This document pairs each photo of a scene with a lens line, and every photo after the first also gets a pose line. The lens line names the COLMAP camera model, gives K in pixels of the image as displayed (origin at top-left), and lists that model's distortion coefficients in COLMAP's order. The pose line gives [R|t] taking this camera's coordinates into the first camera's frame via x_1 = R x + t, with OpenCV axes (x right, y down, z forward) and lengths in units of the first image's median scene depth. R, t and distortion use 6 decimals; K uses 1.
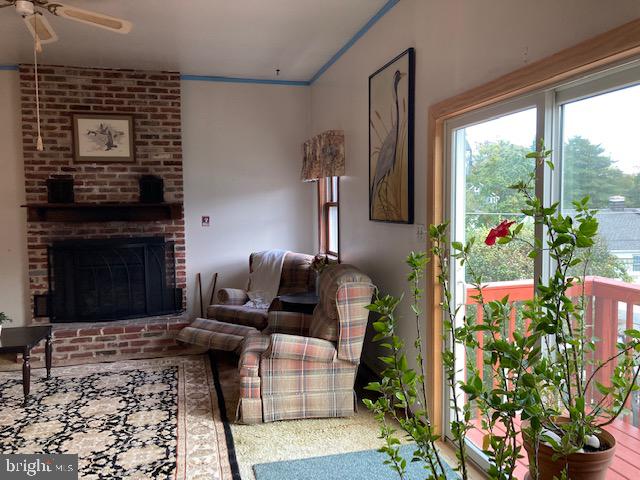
lens RADIAL K [[530.6, 0, 318.6], [0, 530.6, 235.2], [0, 0, 1]] dist [0.064365, -0.060485]
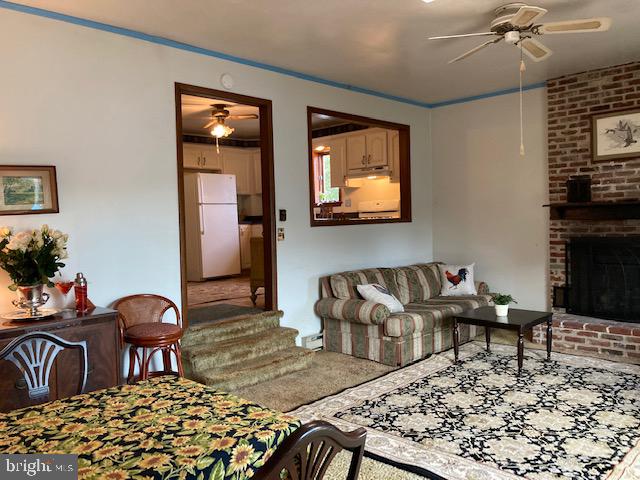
lens RADIAL K [[530.6, 0, 331.7], [0, 530.6, 228.0], [0, 0, 1]] dist [0.064365, -0.060485]
pose [[0.538998, 0.012863, -0.842209, 0.147293], [-0.029631, 0.999554, -0.003698, 0.009505], [0.841786, 0.026949, 0.539138, 0.022519]]
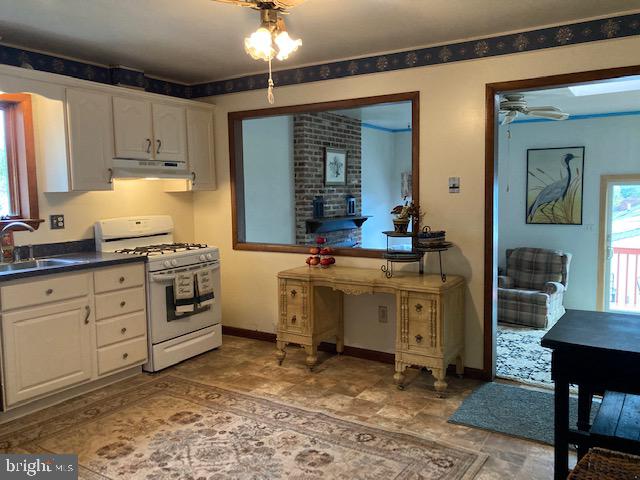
lens RADIAL K [[530.6, 0, 320.0], [0, 530.6, 236.6], [0, 0, 1]] dist [0.064365, -0.060485]
pose [[0.716767, -0.053008, 0.695295, -1.351200], [0.041970, 0.998578, 0.032863, -0.057520], [-0.696048, 0.005626, 0.717973, 0.095246]]
